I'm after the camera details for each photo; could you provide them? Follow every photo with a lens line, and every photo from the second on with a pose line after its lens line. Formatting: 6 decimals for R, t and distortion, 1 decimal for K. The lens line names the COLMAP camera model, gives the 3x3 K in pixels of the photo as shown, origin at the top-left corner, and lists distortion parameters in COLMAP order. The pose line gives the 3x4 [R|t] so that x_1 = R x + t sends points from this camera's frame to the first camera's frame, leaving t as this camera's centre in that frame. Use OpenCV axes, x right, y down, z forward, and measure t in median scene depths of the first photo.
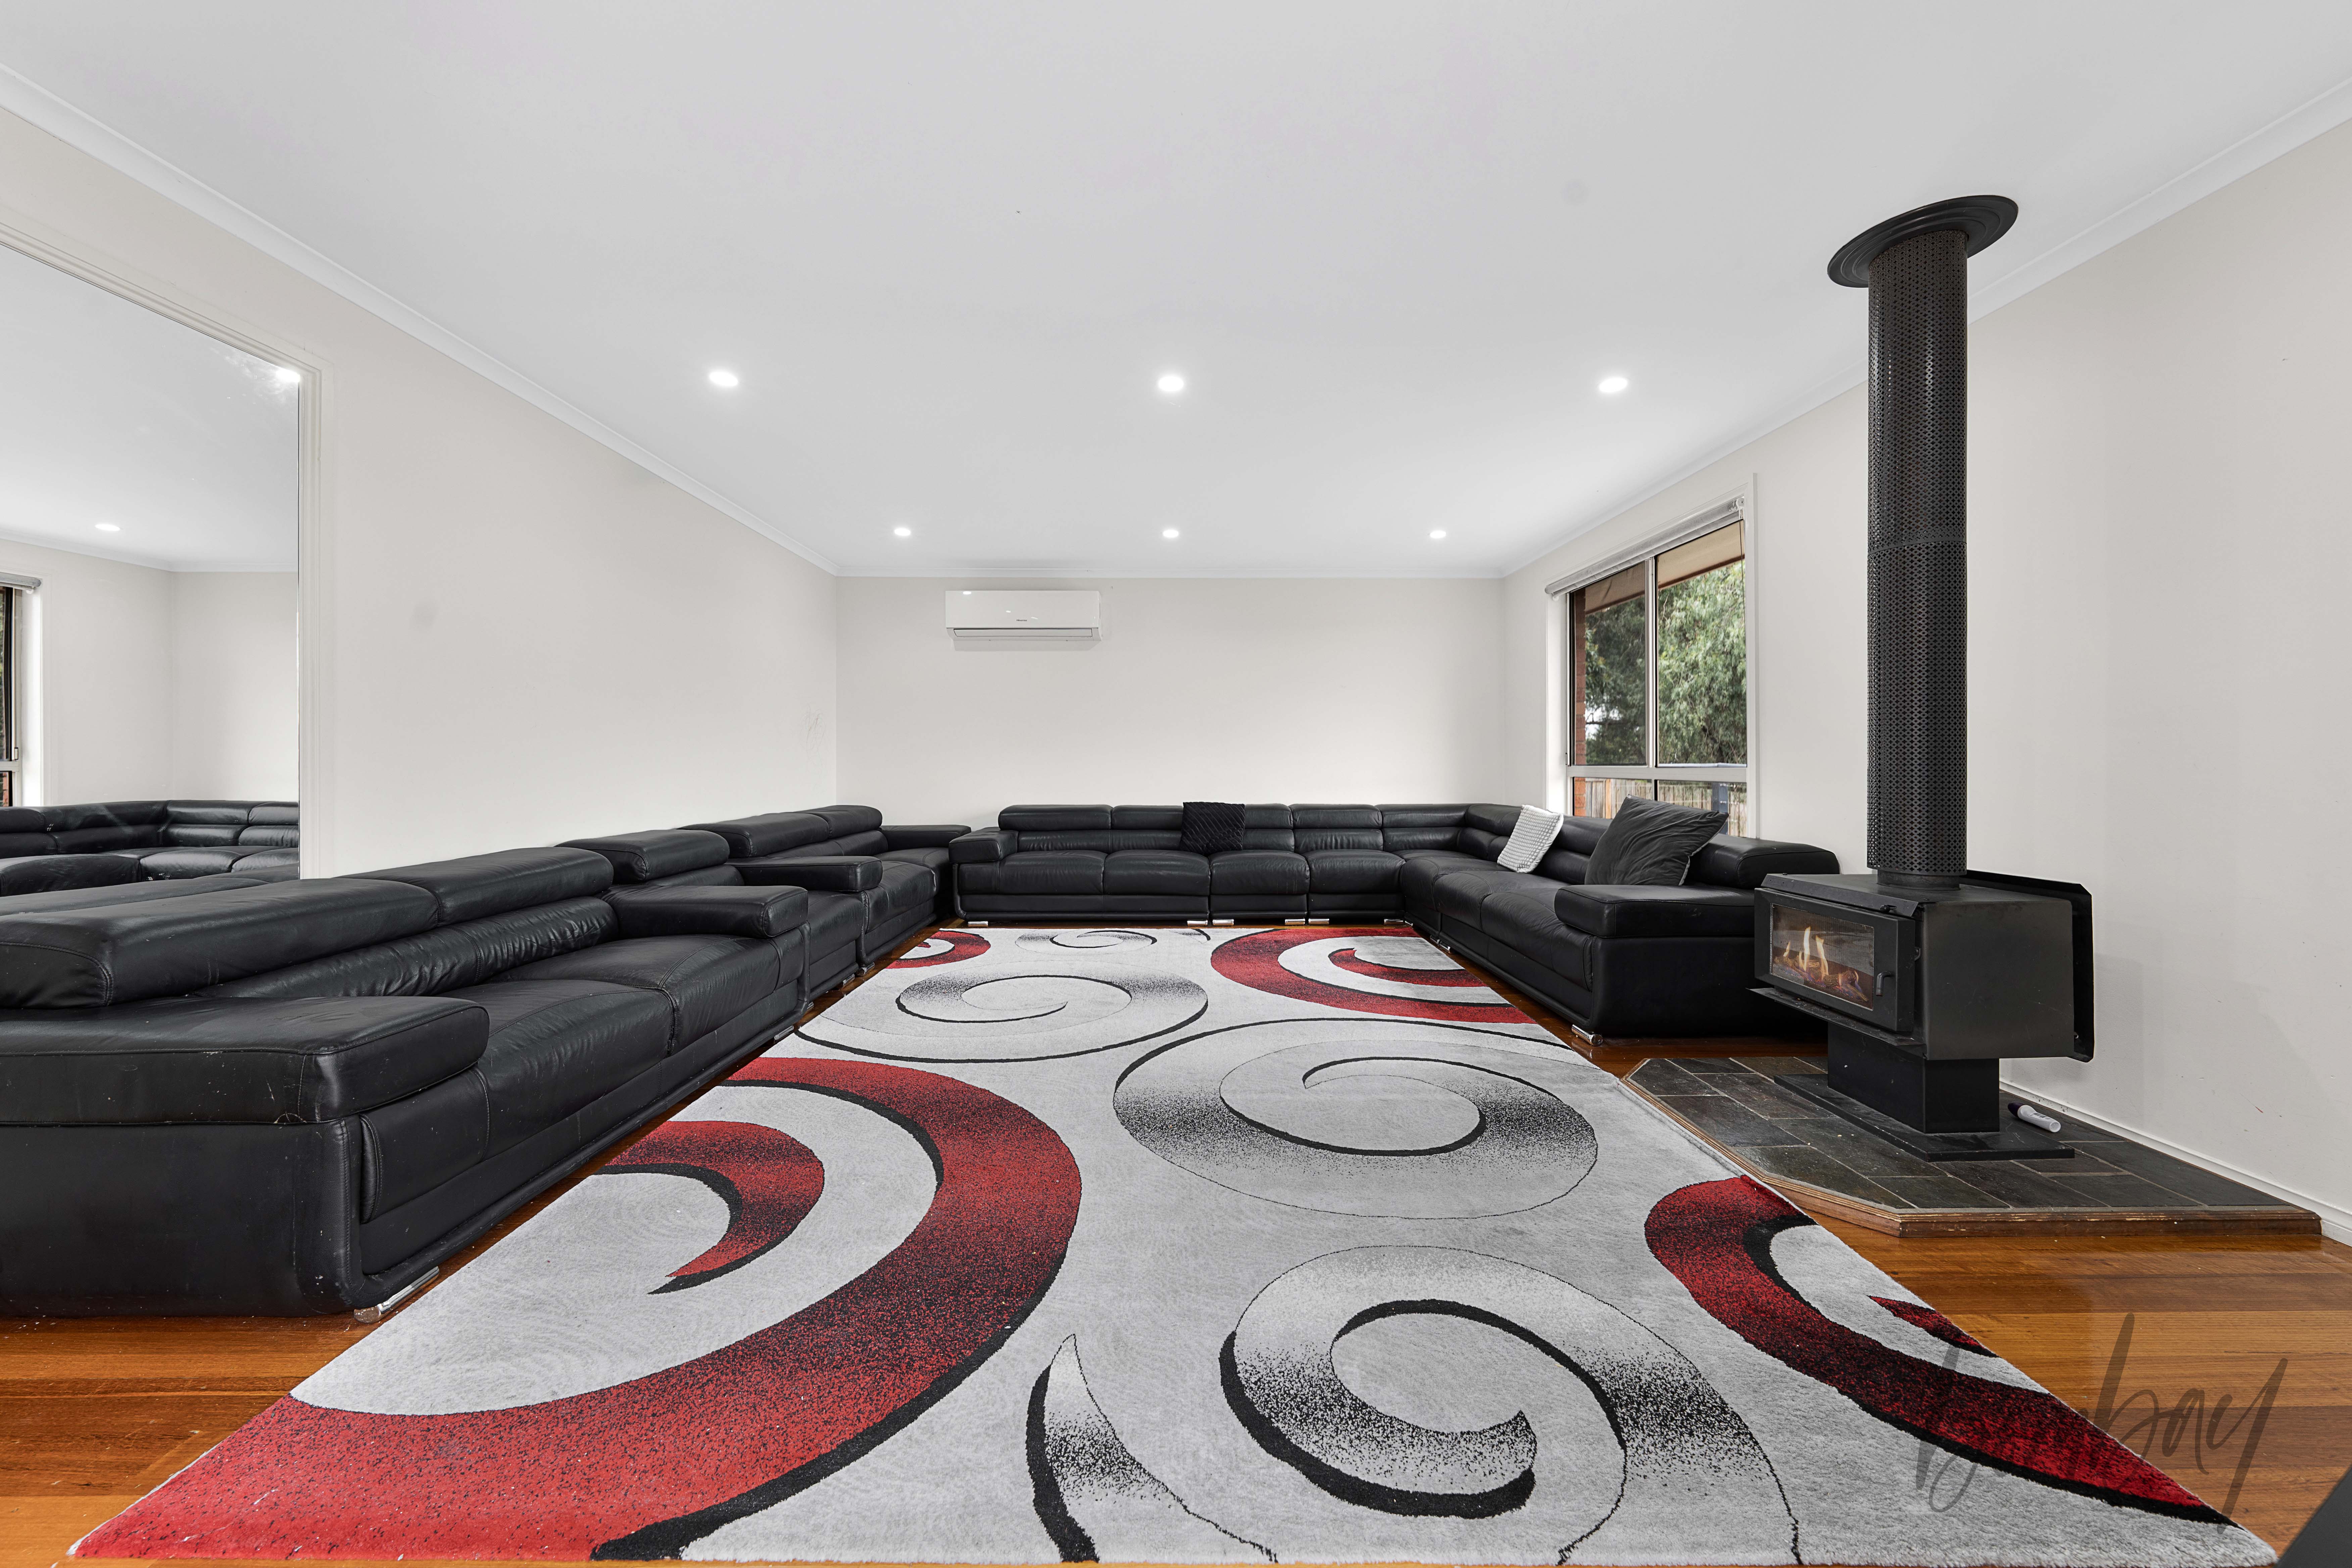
lens RADIAL K [[813.3, 0, 1172.5], [0, 813.3, 764.8], [0, 0, 1]] dist [-0.003343, -0.000235]
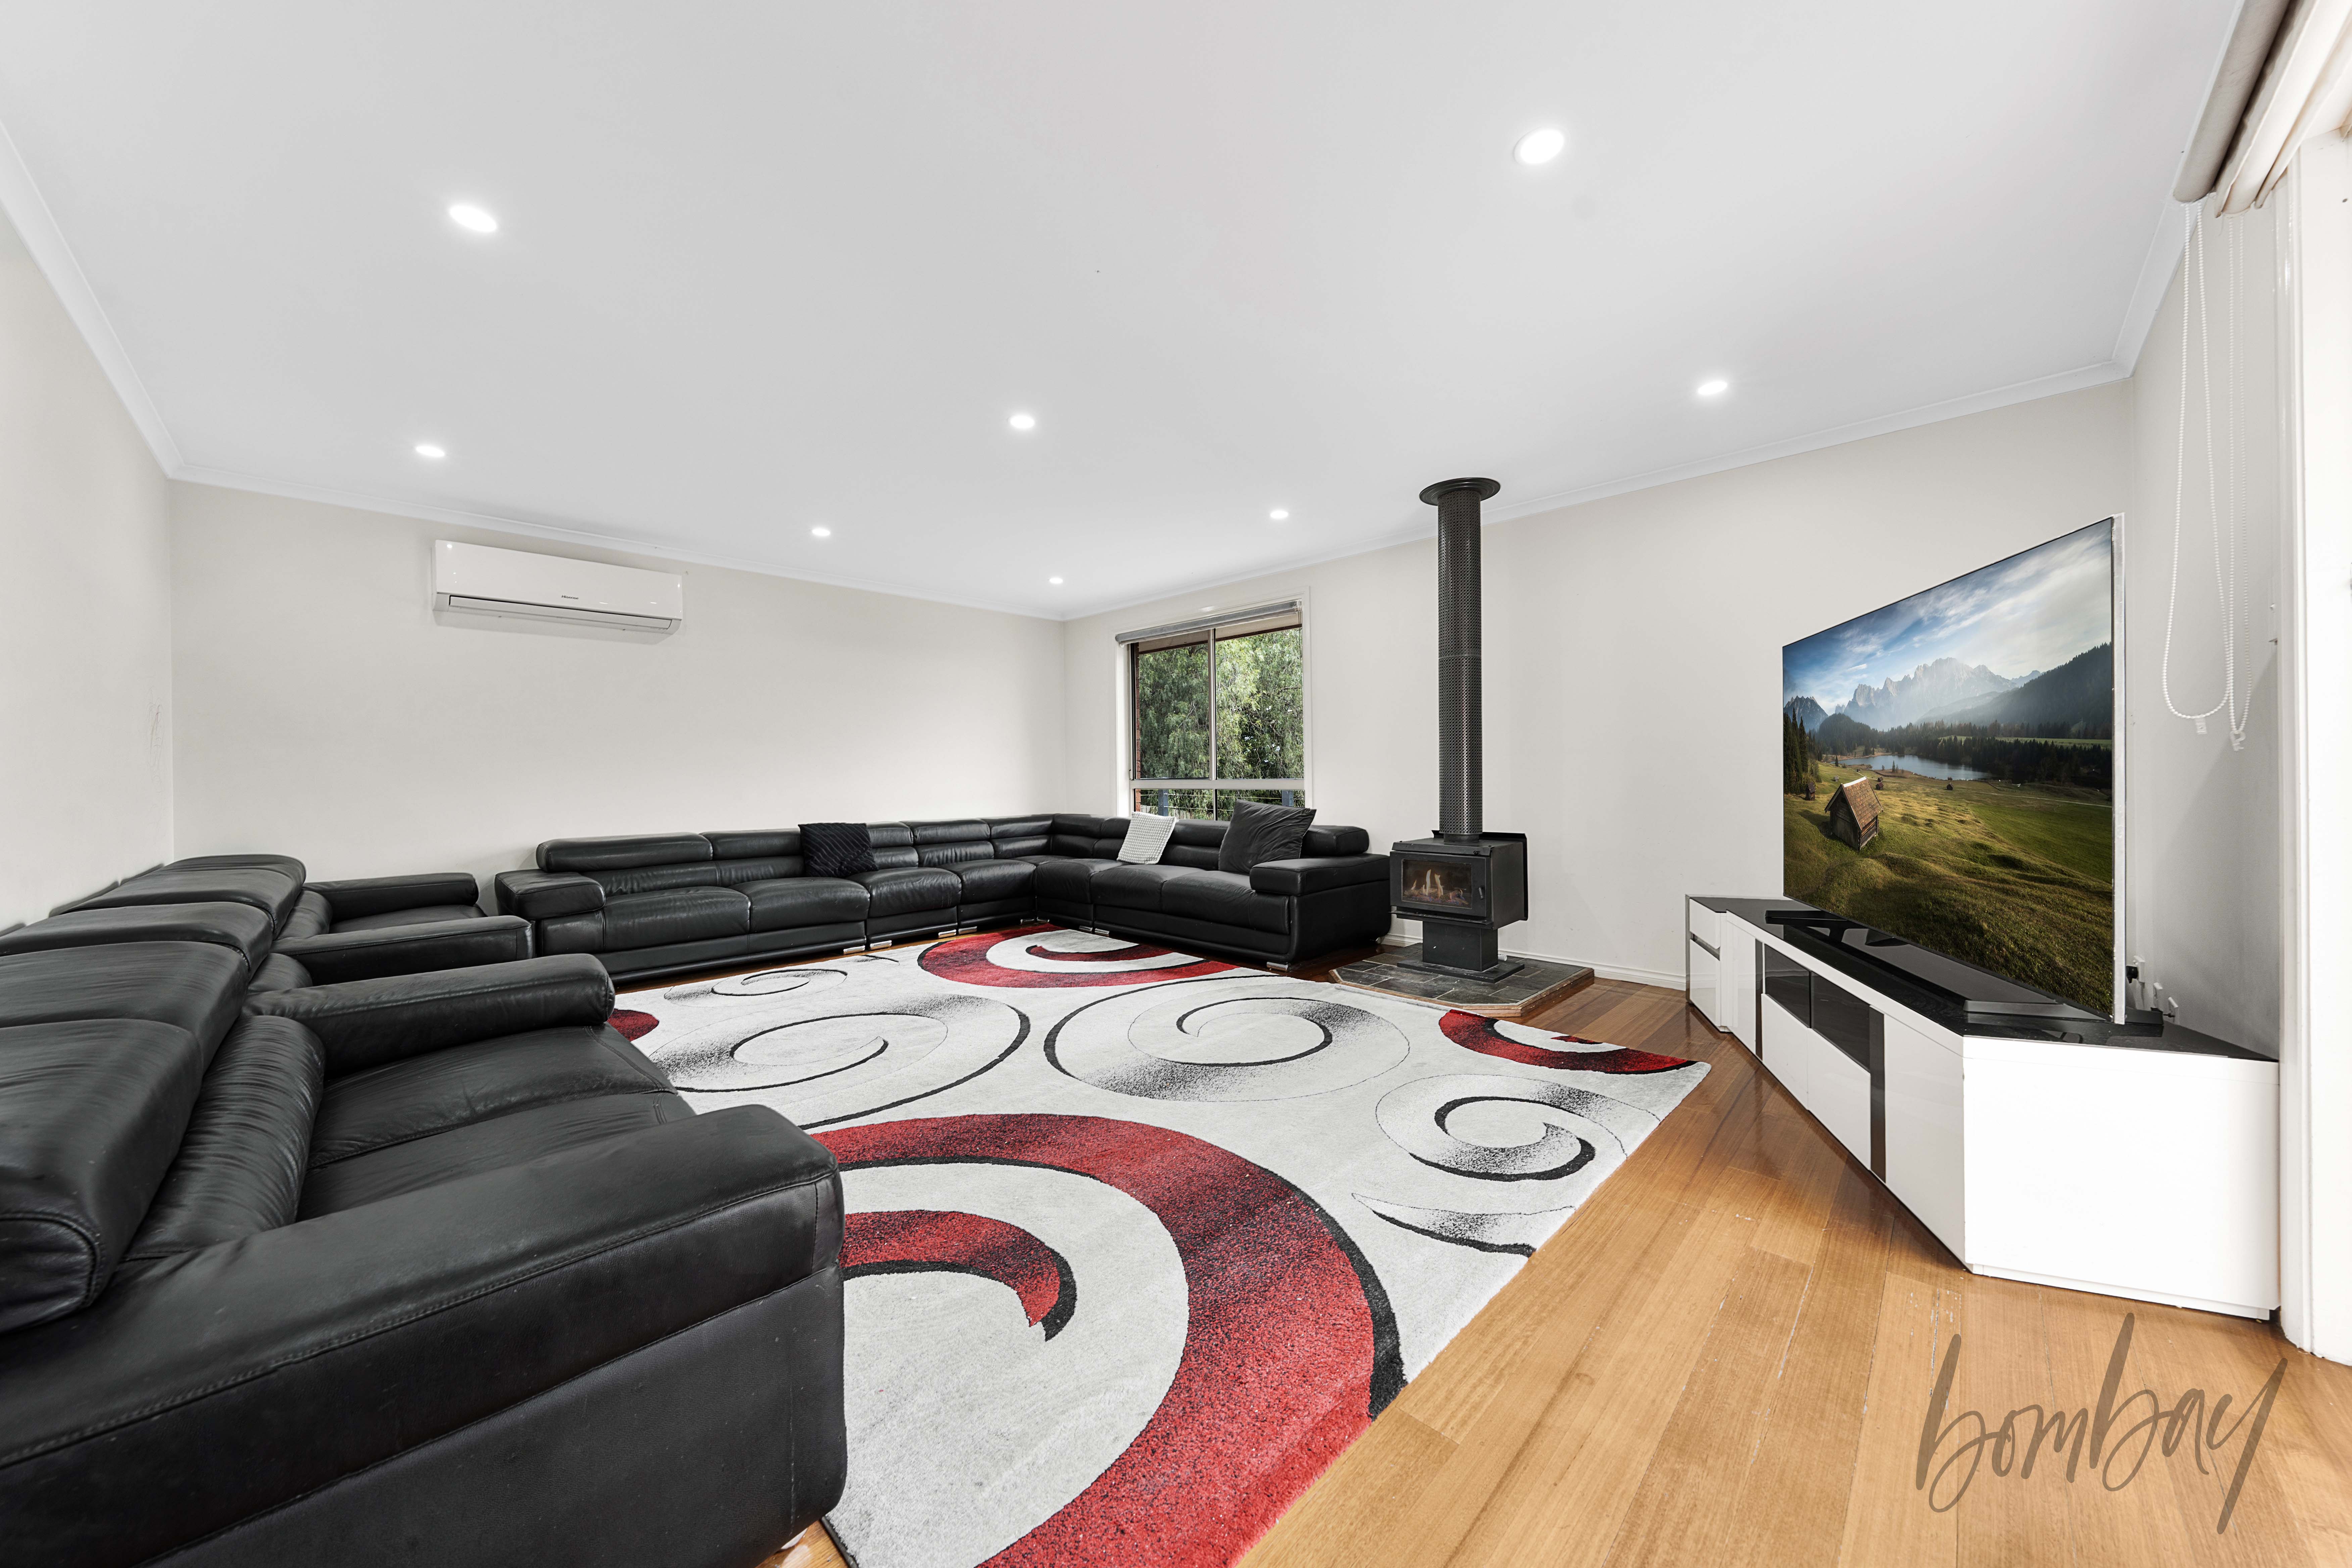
lens RADIAL K [[813.3, 0, 1165.3], [0, 813.3, 783.6], [0, 0, 1]] dist [-0.003343, -0.000235]
pose [[0.710949, -0.012557, 0.703131, -0.667583], [0.010805, 0.999918, 0.006932, -0.002498], [-0.703160, 0.002669, 0.711026, 0.124546]]
